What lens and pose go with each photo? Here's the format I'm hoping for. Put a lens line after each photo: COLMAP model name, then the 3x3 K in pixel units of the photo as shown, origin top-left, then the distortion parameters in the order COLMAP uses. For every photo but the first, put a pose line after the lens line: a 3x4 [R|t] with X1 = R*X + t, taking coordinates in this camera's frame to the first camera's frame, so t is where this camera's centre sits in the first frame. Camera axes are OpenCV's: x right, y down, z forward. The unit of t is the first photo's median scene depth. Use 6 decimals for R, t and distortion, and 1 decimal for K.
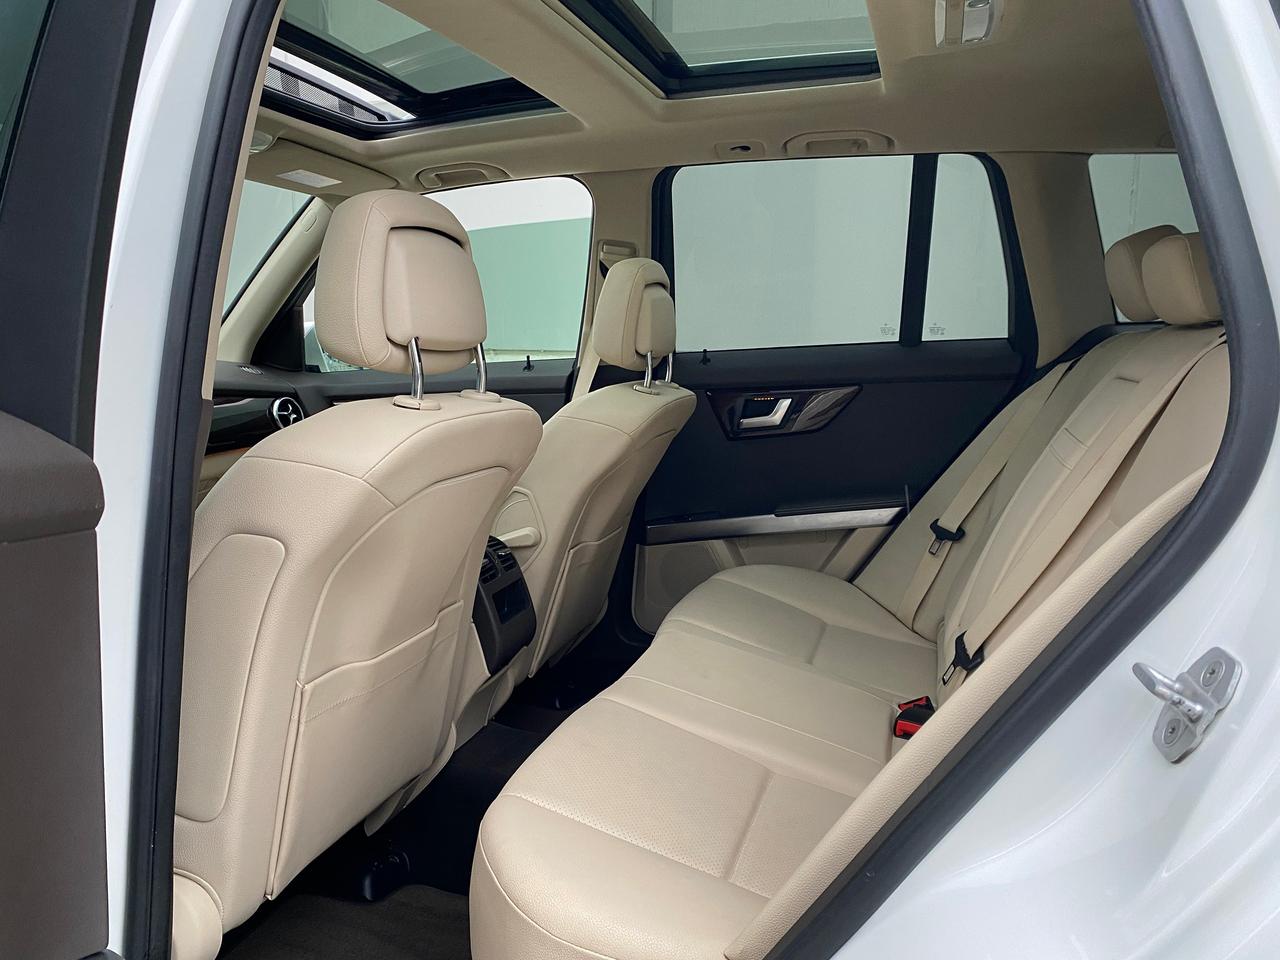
lens RADIAL K [[975.5, 0, 638.7], [0, 975.5, 476.6], [0, 0, 1]] dist [0.043779, -0.046950]
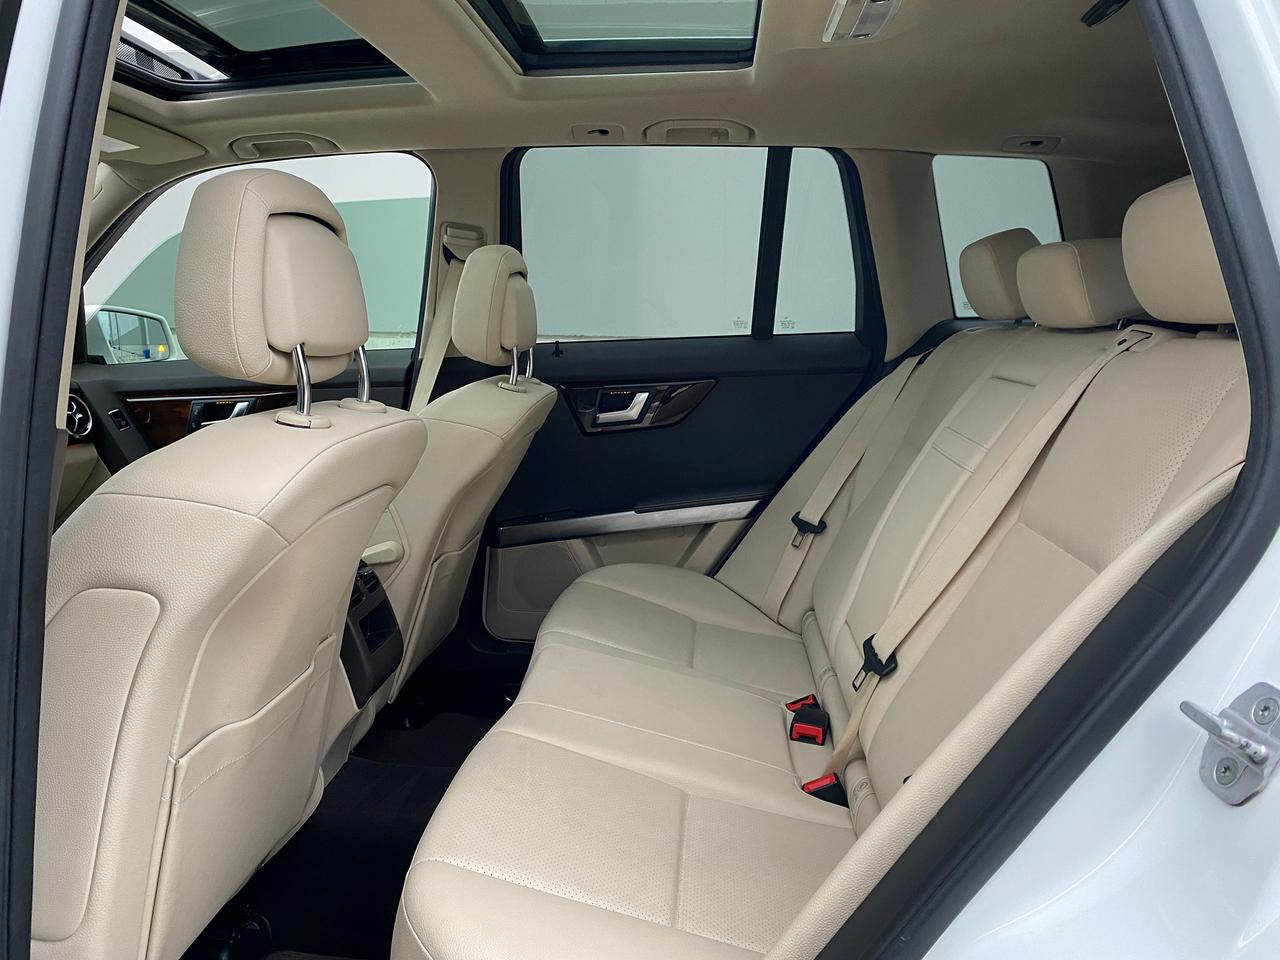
lens RADIAL K [[975.5, 0, 637.2], [0, 975.5, 474.2], [0, 0, 1]] dist [0.043779, -0.046950]
pose [[0.976036, -0.027866, 0.215820, -0.078830], [0.023427, 0.999459, 0.023099, -0.024630], [-0.216347, -0.017490, 0.976160, 0.058971]]
